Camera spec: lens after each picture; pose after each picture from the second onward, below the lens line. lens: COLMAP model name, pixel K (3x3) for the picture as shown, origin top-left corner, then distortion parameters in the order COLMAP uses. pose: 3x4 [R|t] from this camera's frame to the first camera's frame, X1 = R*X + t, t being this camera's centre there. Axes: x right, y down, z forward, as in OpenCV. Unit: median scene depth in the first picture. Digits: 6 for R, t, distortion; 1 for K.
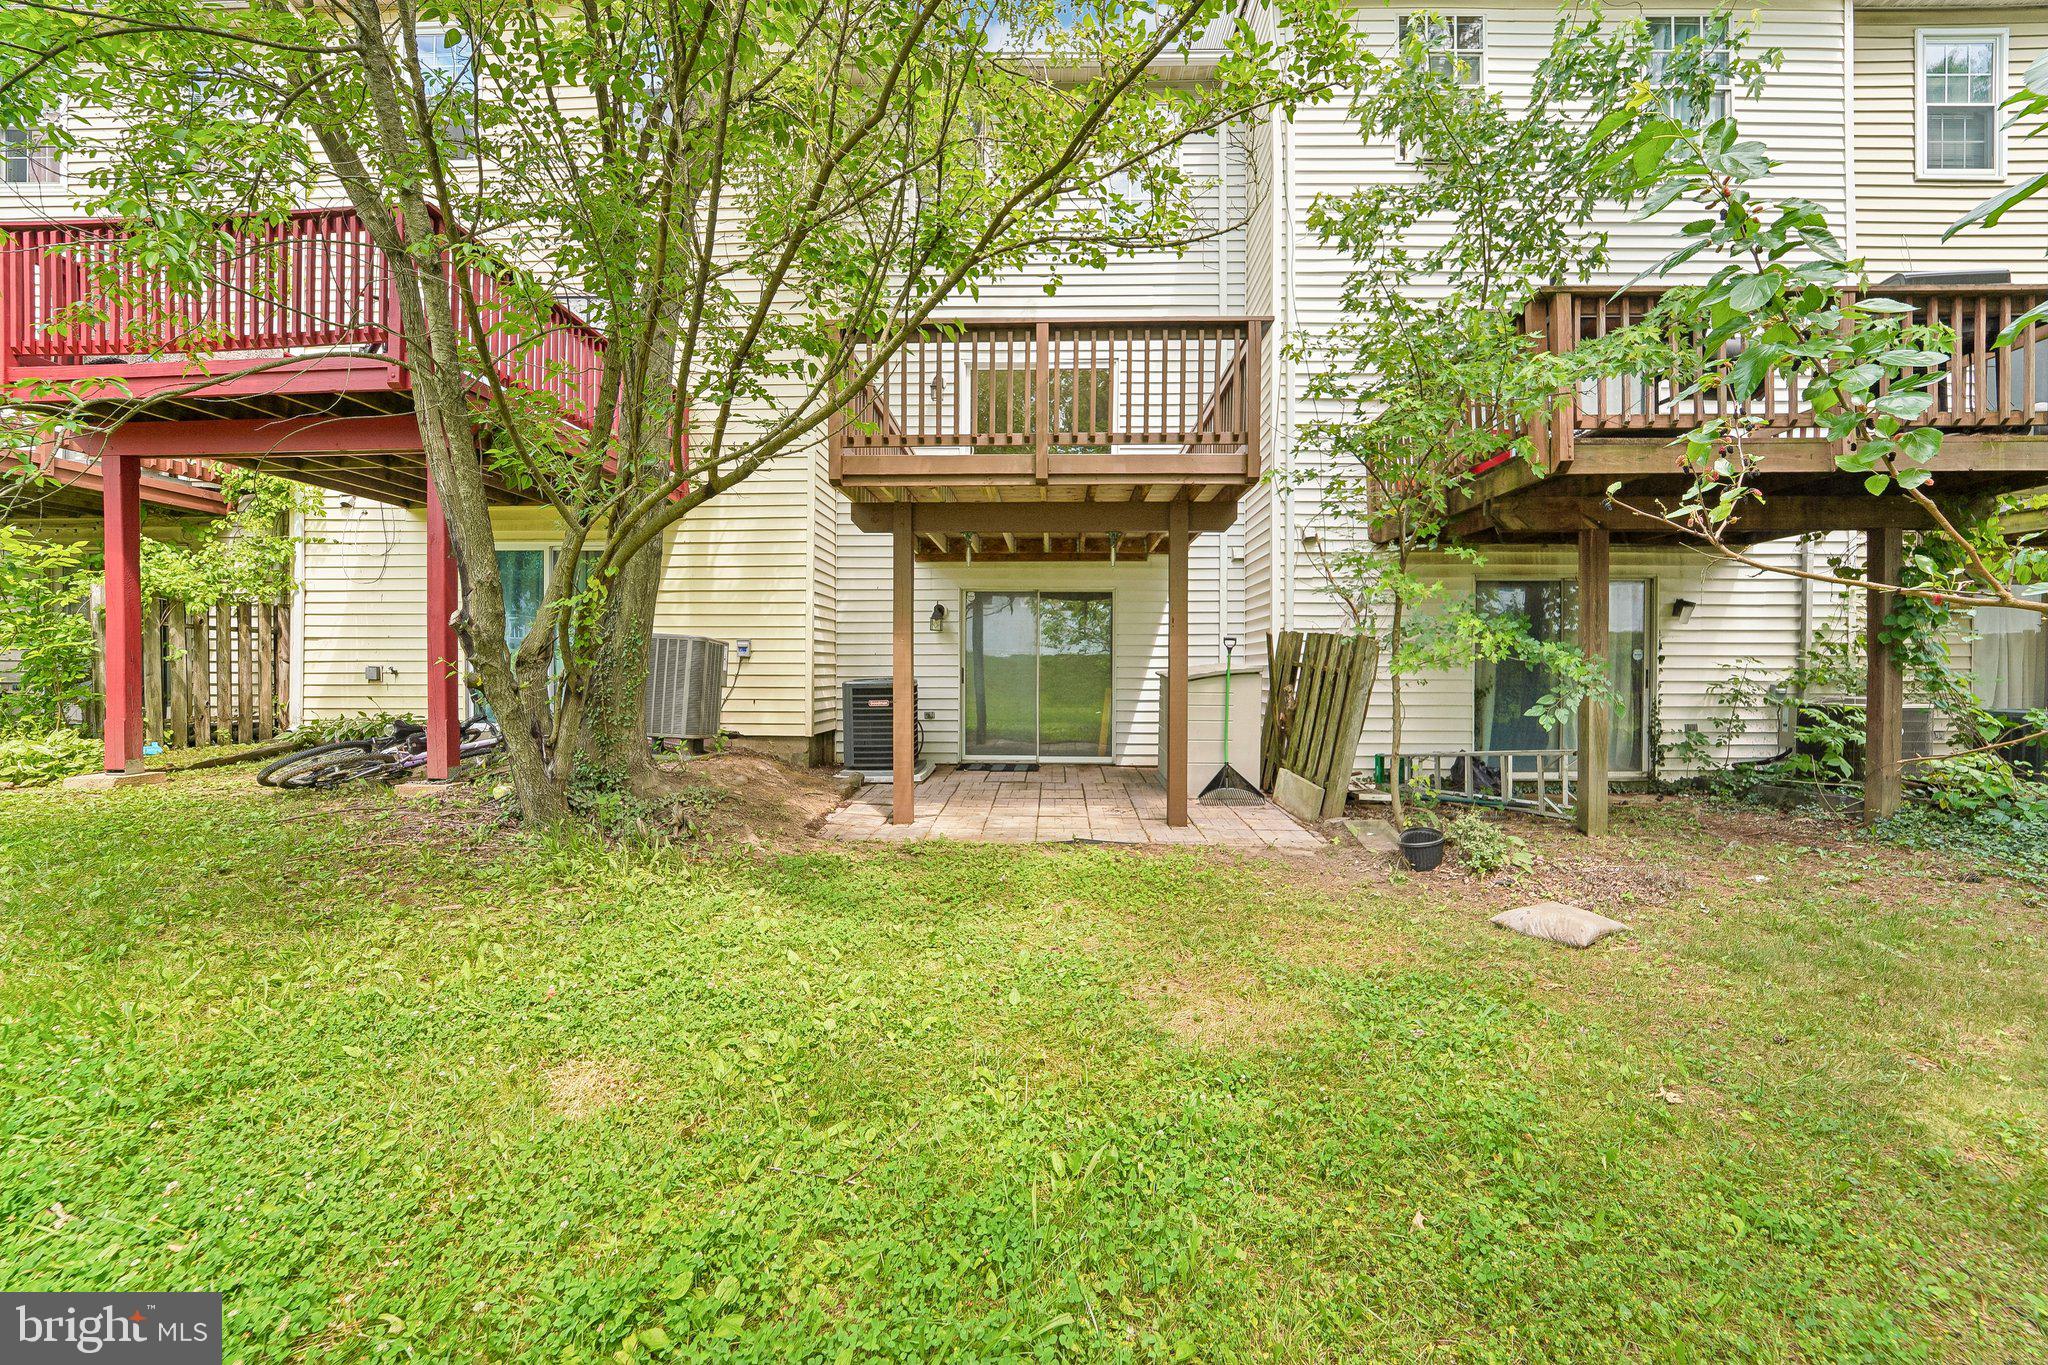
lens RADIAL K [[830.7, 0, 1029.8], [0, 830.7, 674.5], [0, 0, 1]] dist [-0.024876, 0.000159]
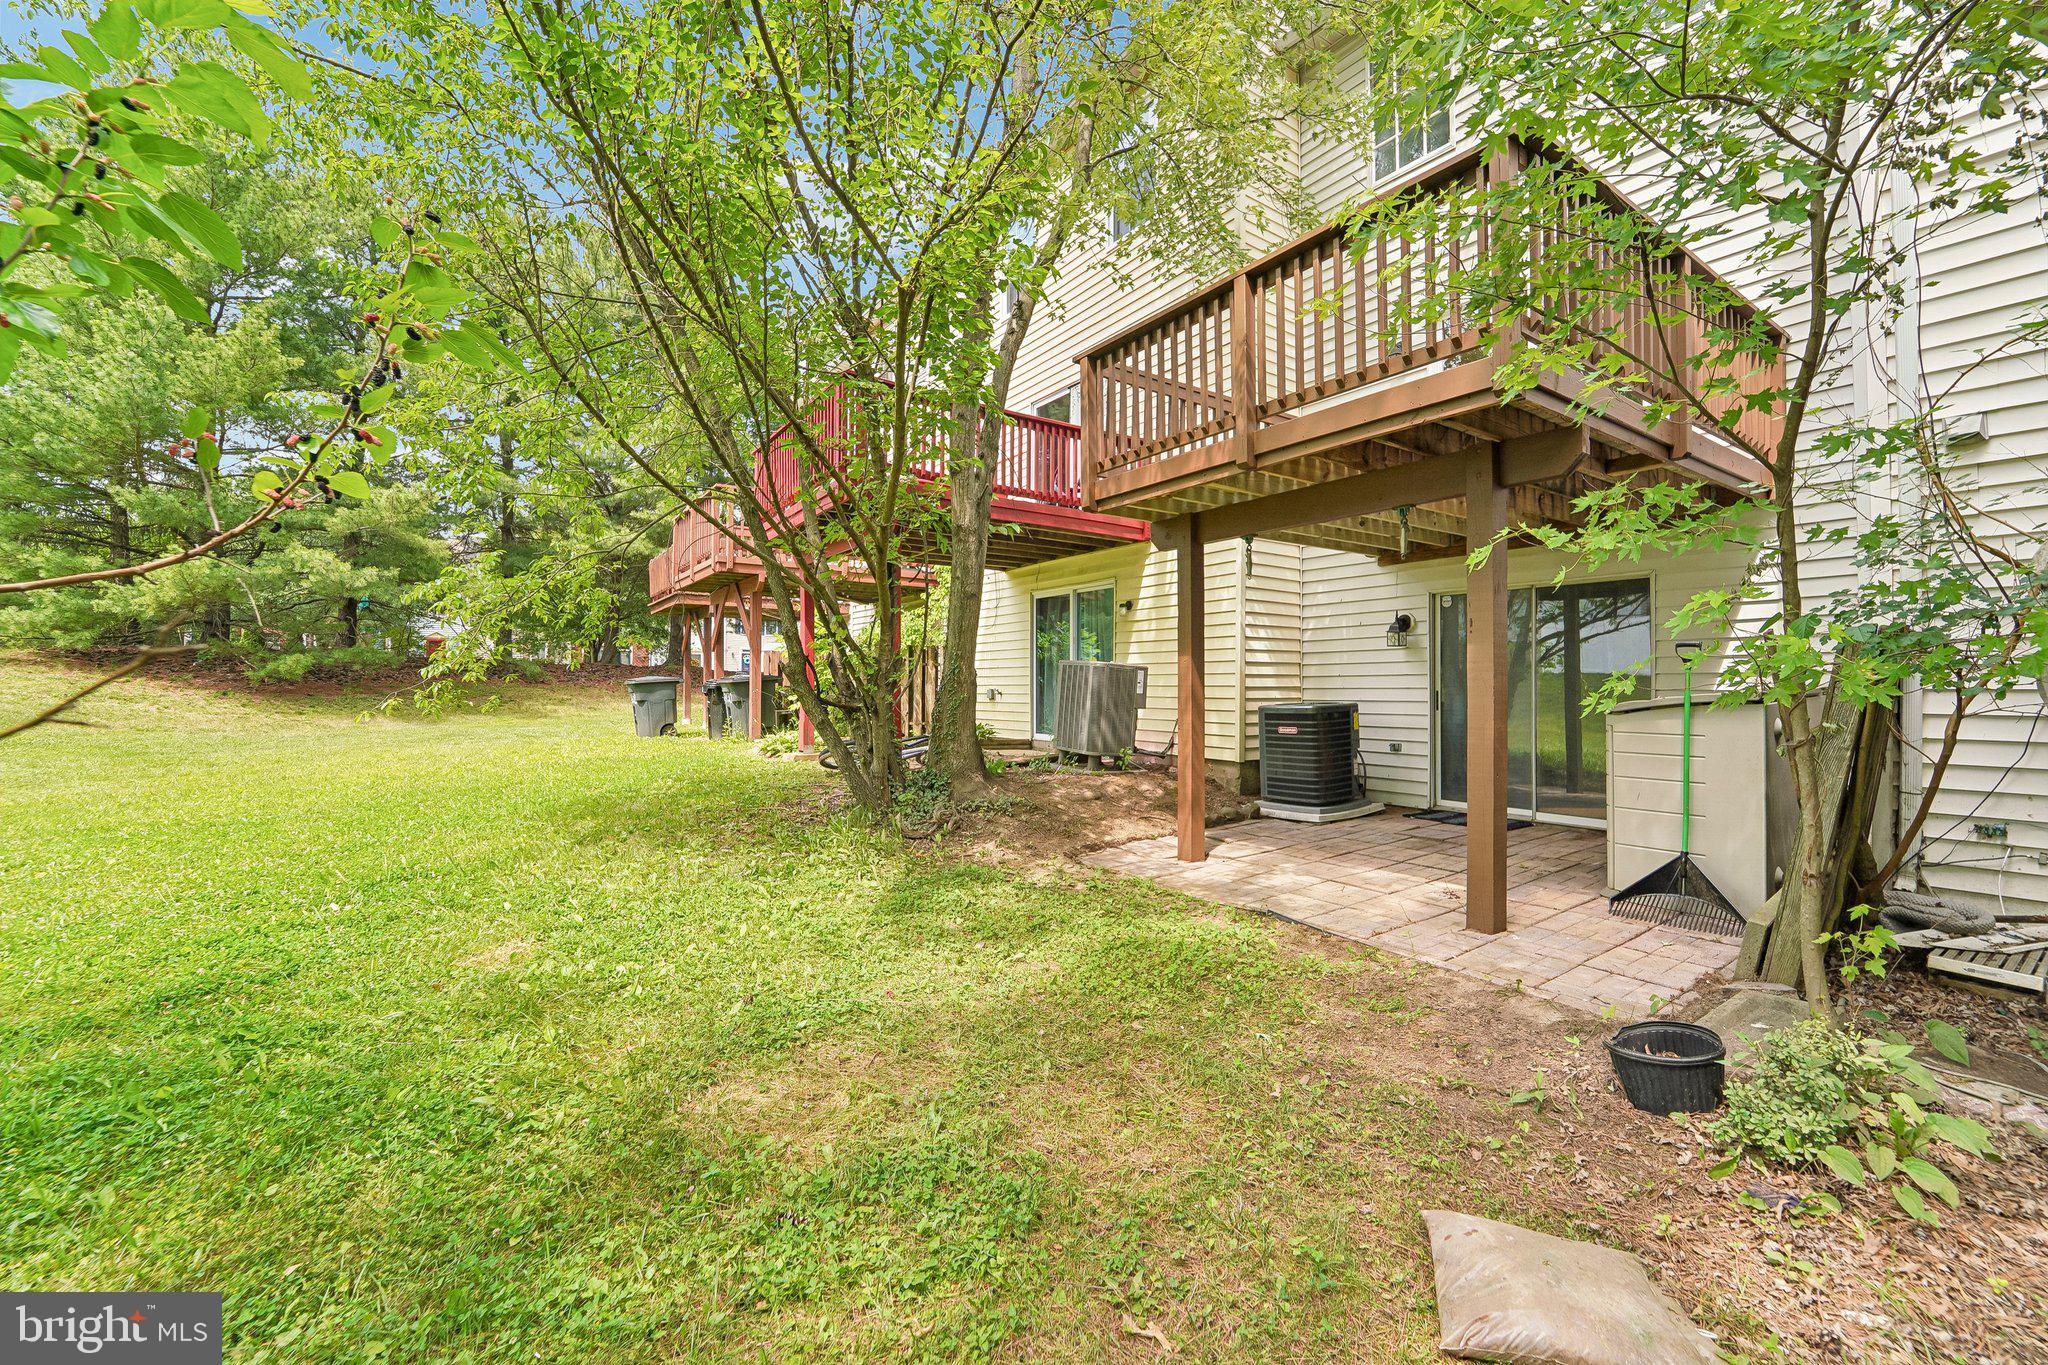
lens RADIAL K [[830.7, 0, 1029.8], [0, 830.7, 674.5], [0, 0, 1]] dist [-0.024876, 0.000159]
pose [[0.600266, -0.012189, -0.799707, 0.368946], [-0.007854, 0.999746, -0.021132, -0.004661], [0.799762, 0.018966, 0.600018, 0.230000]]
